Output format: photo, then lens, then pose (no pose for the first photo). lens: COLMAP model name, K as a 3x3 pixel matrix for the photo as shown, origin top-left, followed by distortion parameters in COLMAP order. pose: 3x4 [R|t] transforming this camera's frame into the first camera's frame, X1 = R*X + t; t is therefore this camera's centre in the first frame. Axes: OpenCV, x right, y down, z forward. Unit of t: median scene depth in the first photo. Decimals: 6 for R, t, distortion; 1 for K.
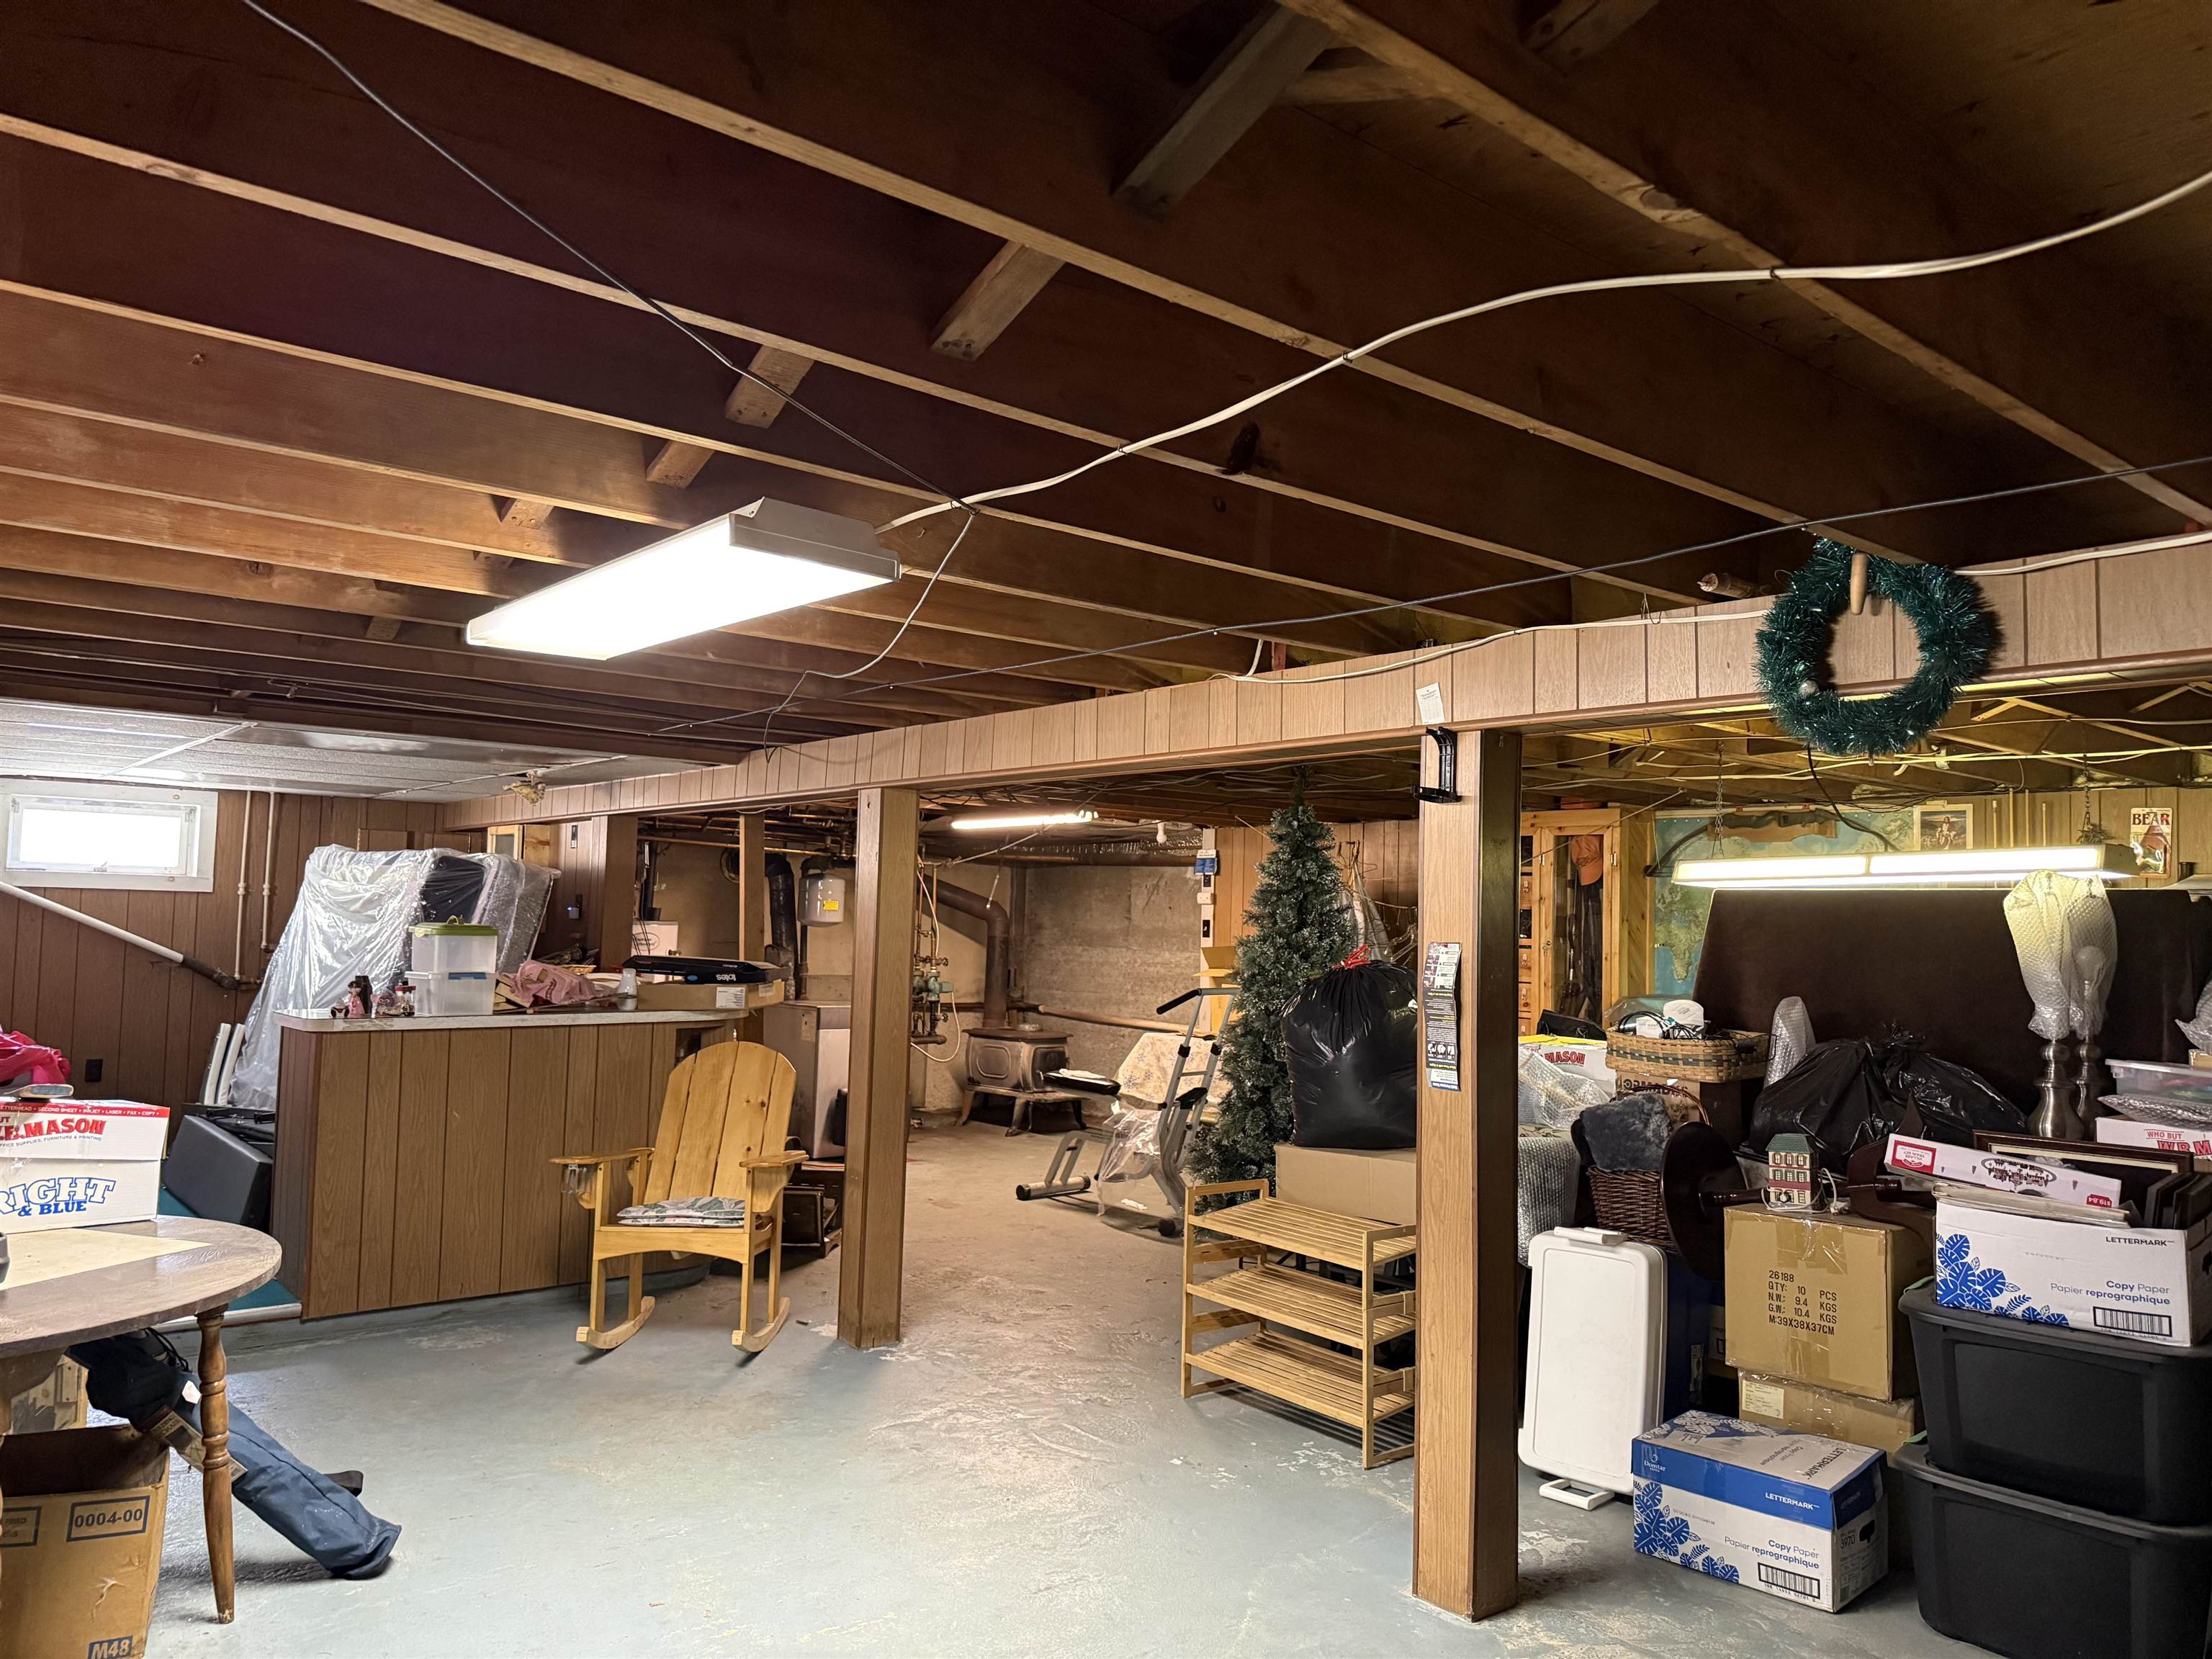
lens RADIAL K [[1543.3, 0, 1086.9], [0, 1543.3, 827.4], [0, 0, 1]] dist [0.050919, -0.060398]
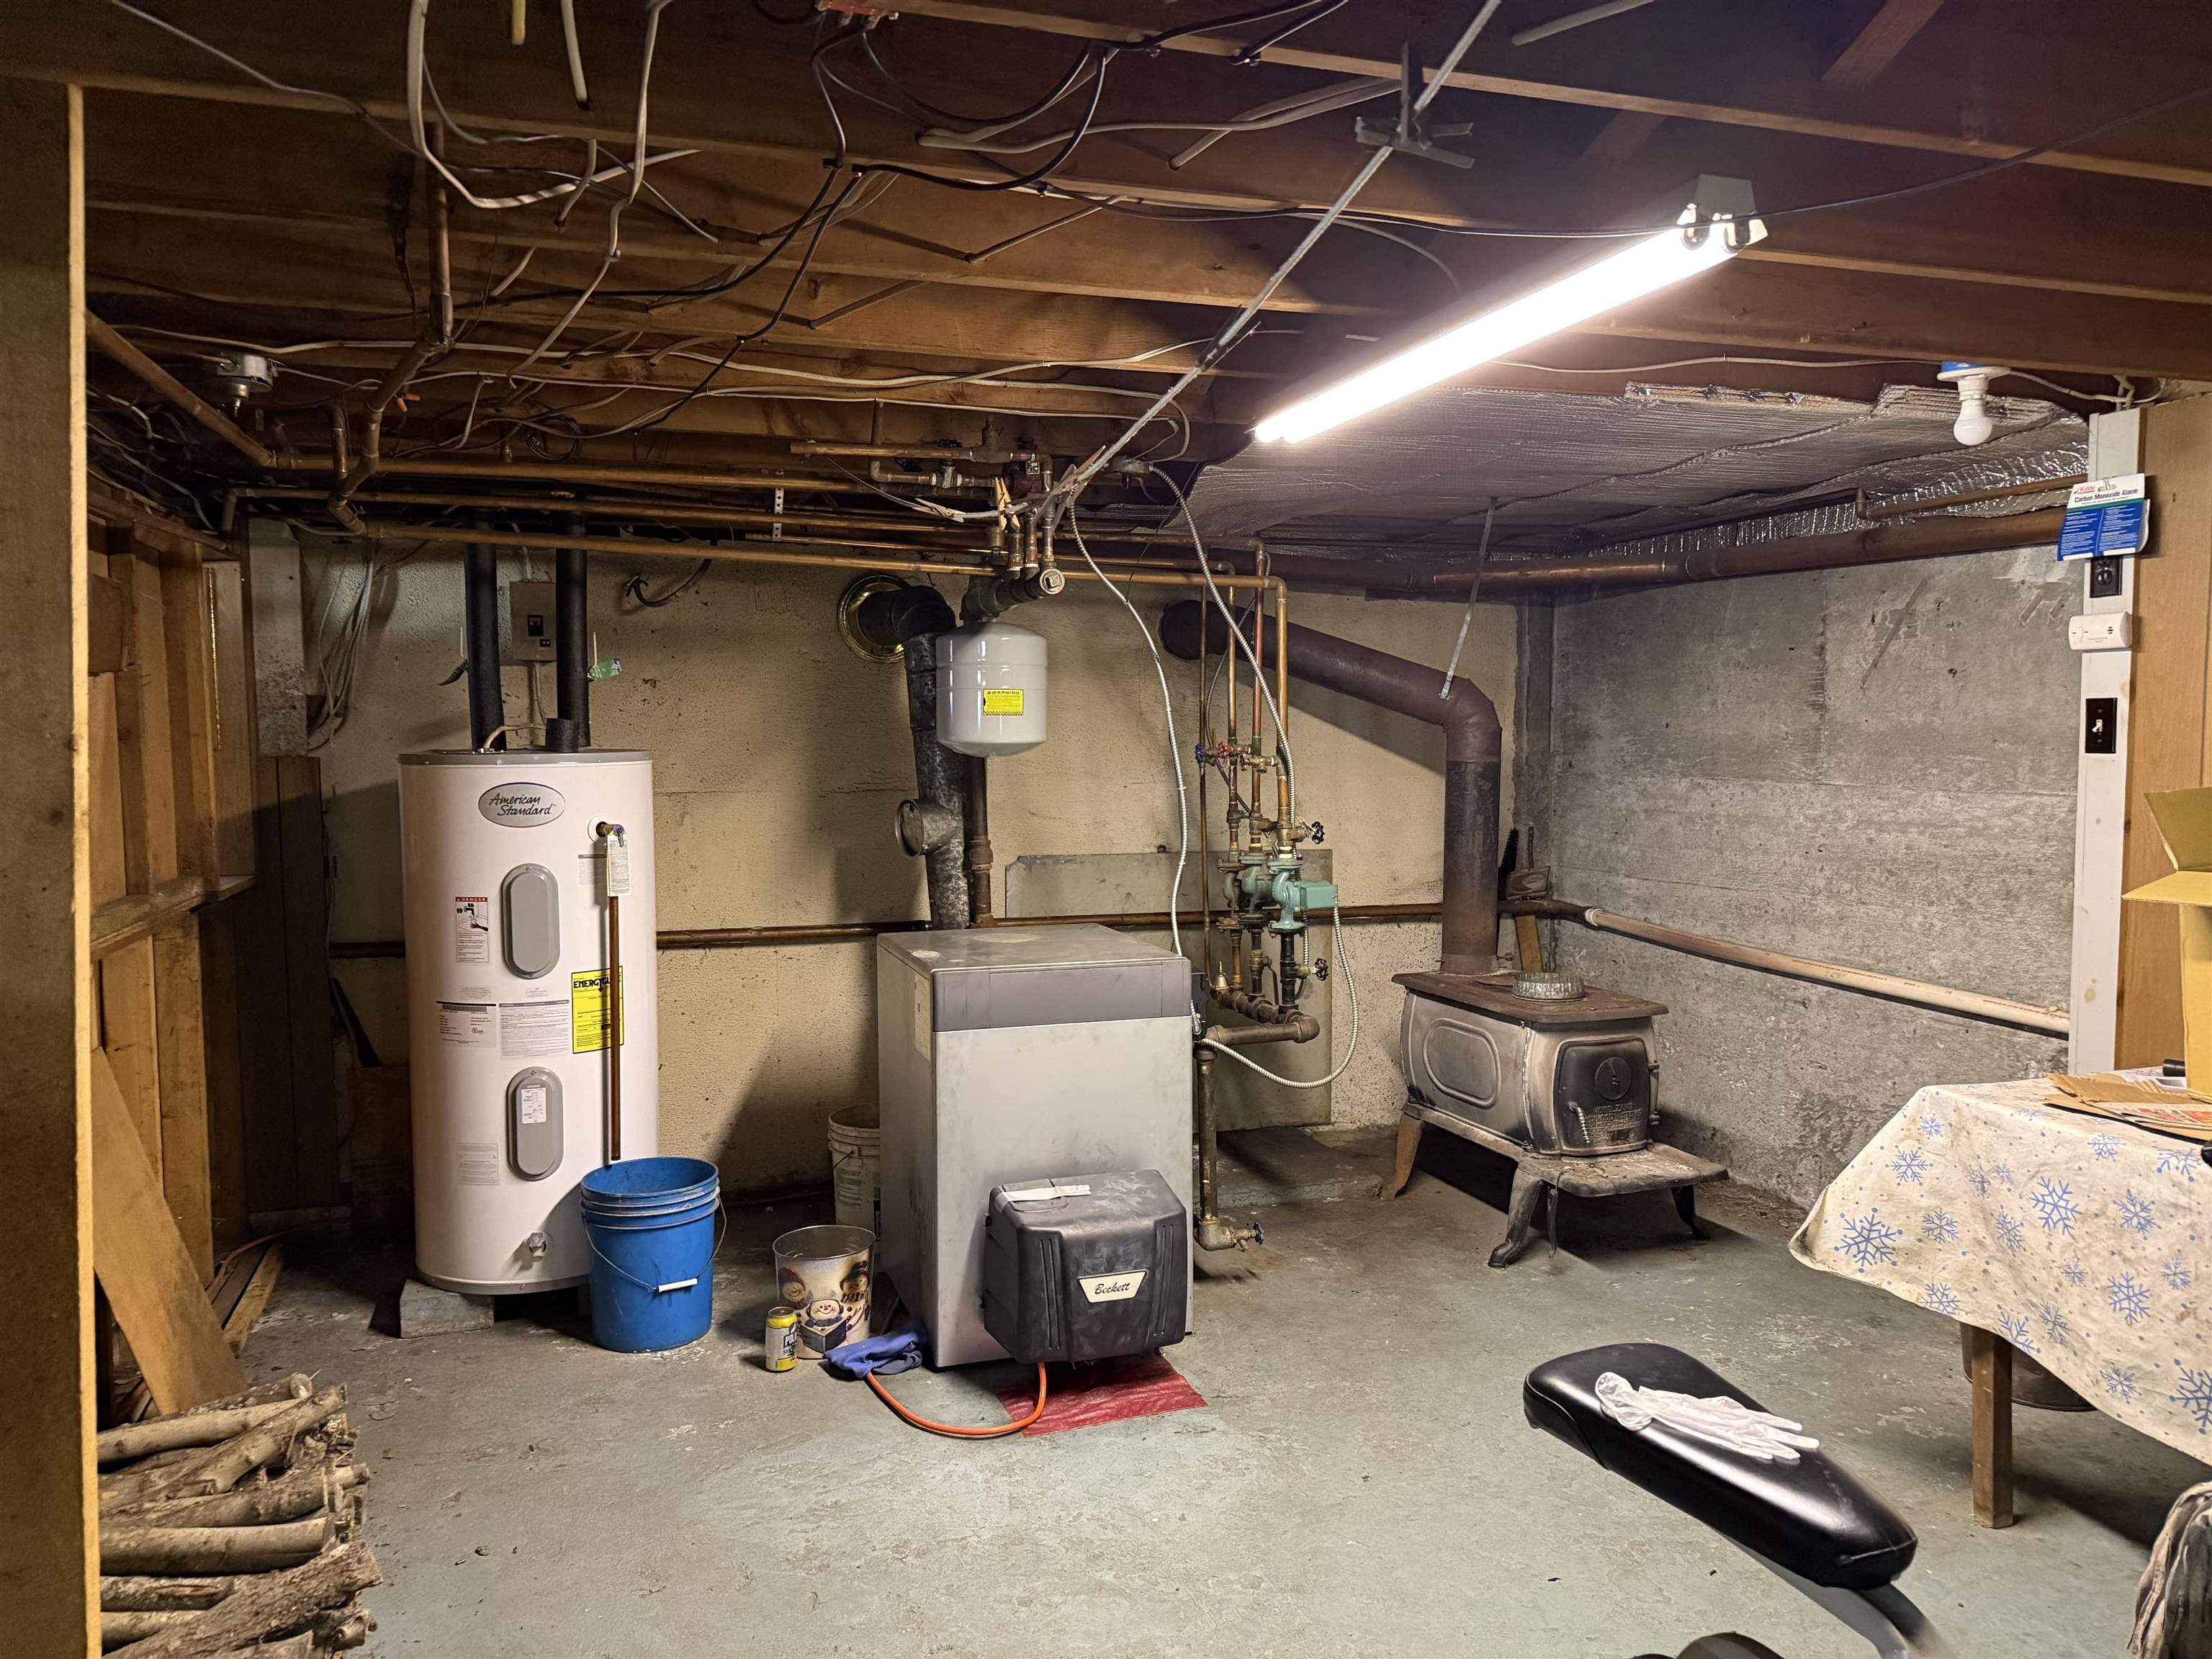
lens RADIAL K [[1543.3, 0, 1086.9], [0, 1543.3, 827.4], [0, 0, 1]] dist [0.050919, -0.060398]
pose [[0.931517, -0.008677, -0.363593, -0.002382], [0.053255, 0.992194, 0.112760, 0.036007], [0.359777, -0.124401, 0.924708, 0.578556]]
